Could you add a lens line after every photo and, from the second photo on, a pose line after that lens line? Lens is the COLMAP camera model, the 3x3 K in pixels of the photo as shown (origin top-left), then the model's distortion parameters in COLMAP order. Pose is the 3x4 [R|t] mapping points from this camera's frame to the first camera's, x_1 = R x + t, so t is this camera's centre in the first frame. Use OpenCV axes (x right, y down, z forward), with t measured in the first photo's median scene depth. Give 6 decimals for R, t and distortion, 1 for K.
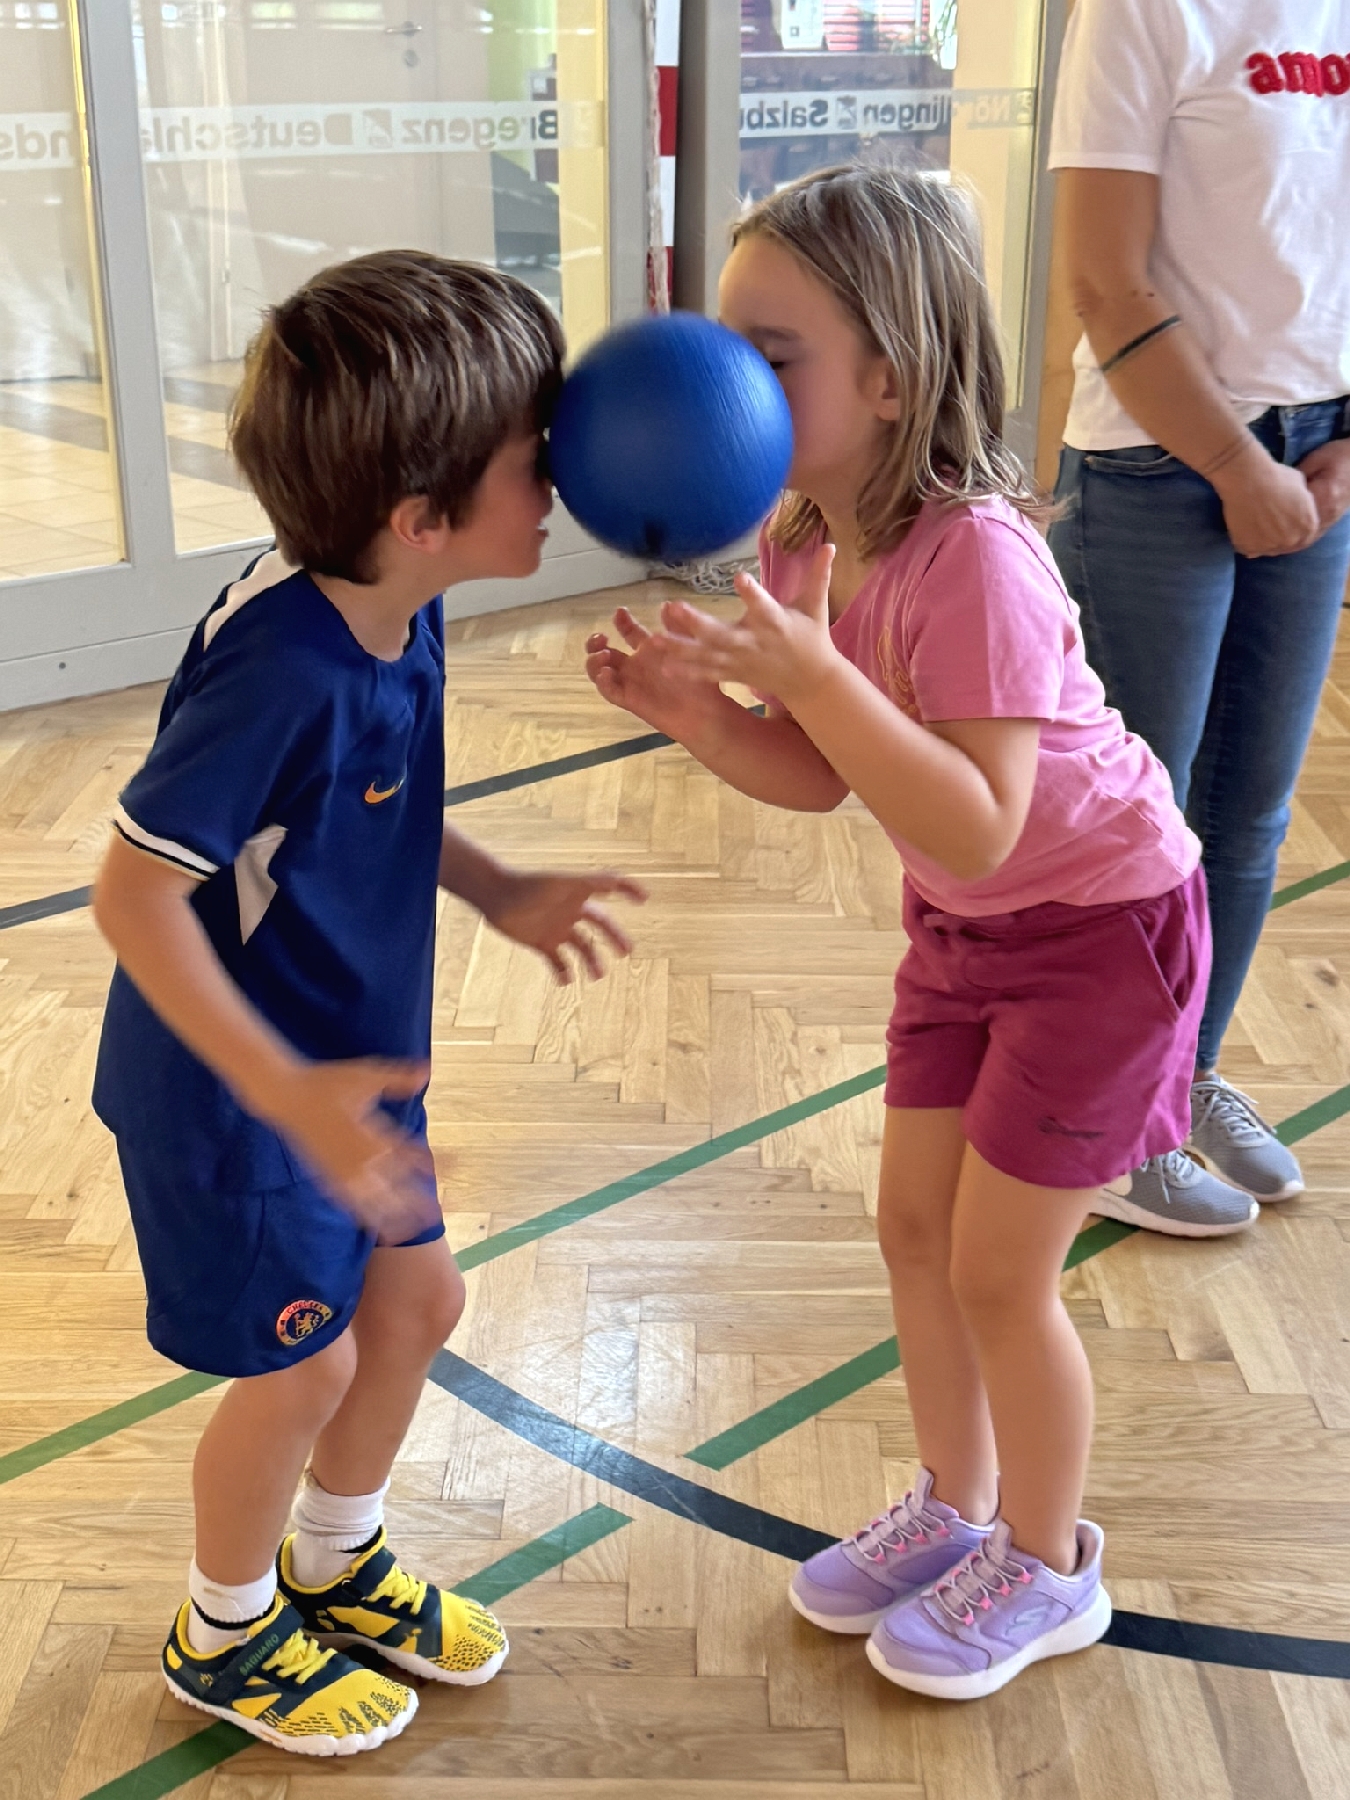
lens RADIAL K [[2289.2, 0, 675.0], [0, 2289.2, 900.0], [0, 0, 1]] dist [0.193884, -0.546004]
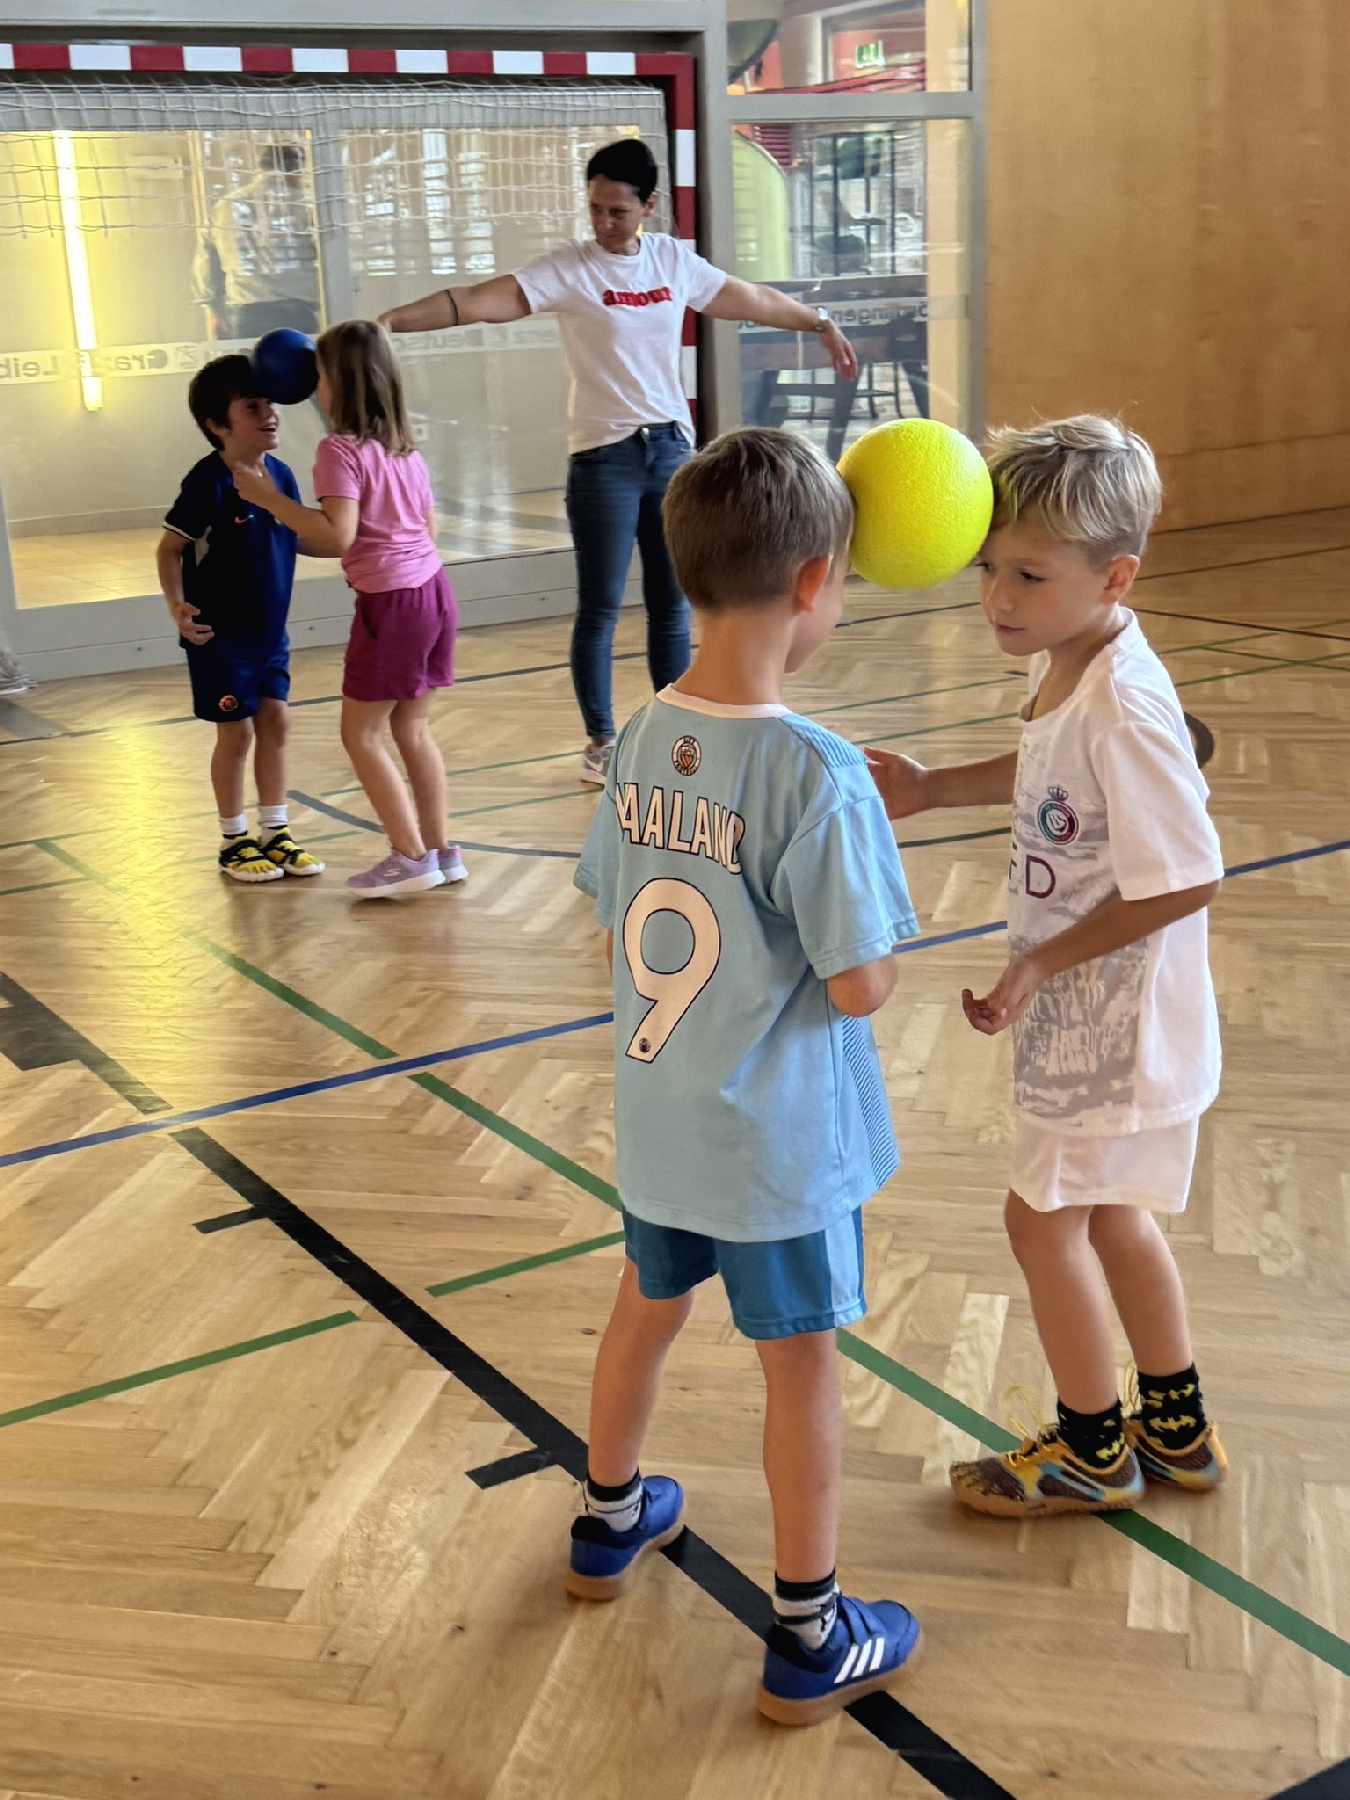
lens RADIAL K [[2289.2, 0, 675.0], [0, 2289.2, 900.0], [0, 0, 1]] dist [0.193884, -0.546004]
pose [[0.977660, 0.010544, -0.209928, 0.738799], [-0.028357, 0.996227, -0.082024, 0.464664], [0.208271, 0.086145, 0.974270, -1.281521]]
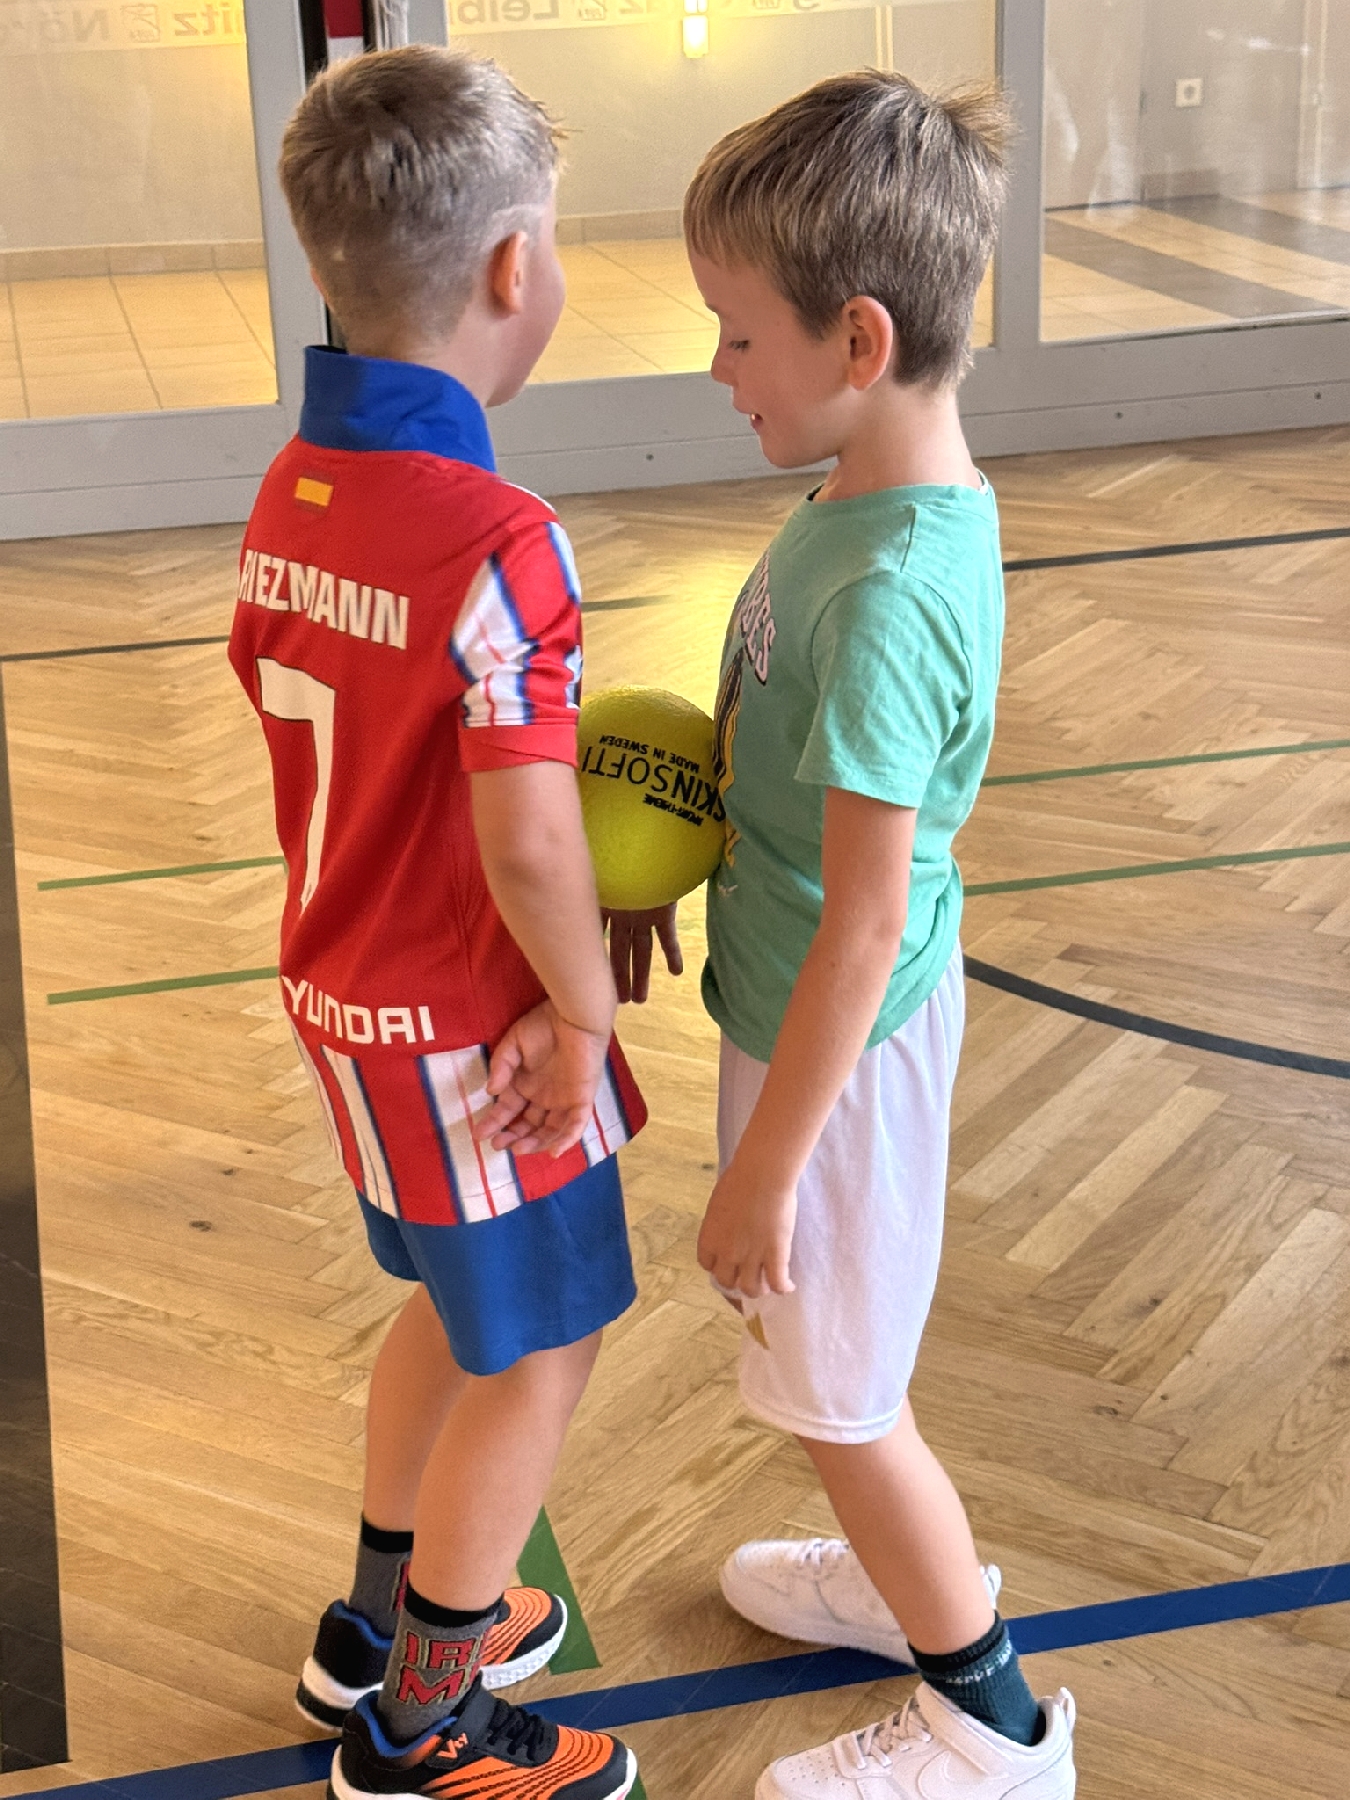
lens RADIAL K [[2848.5, 0, 675.0], [0, 2848.5, 900.0], [0, 0, 1]] dist [-0.022577, -0.121842]
pose [[0.860079, 0.140221, -0.490513, 0.649883], [-0.136377, 0.989689, 0.043790, 0.153881], [0.491595, 0.029232, 0.870333, -0.527853]]
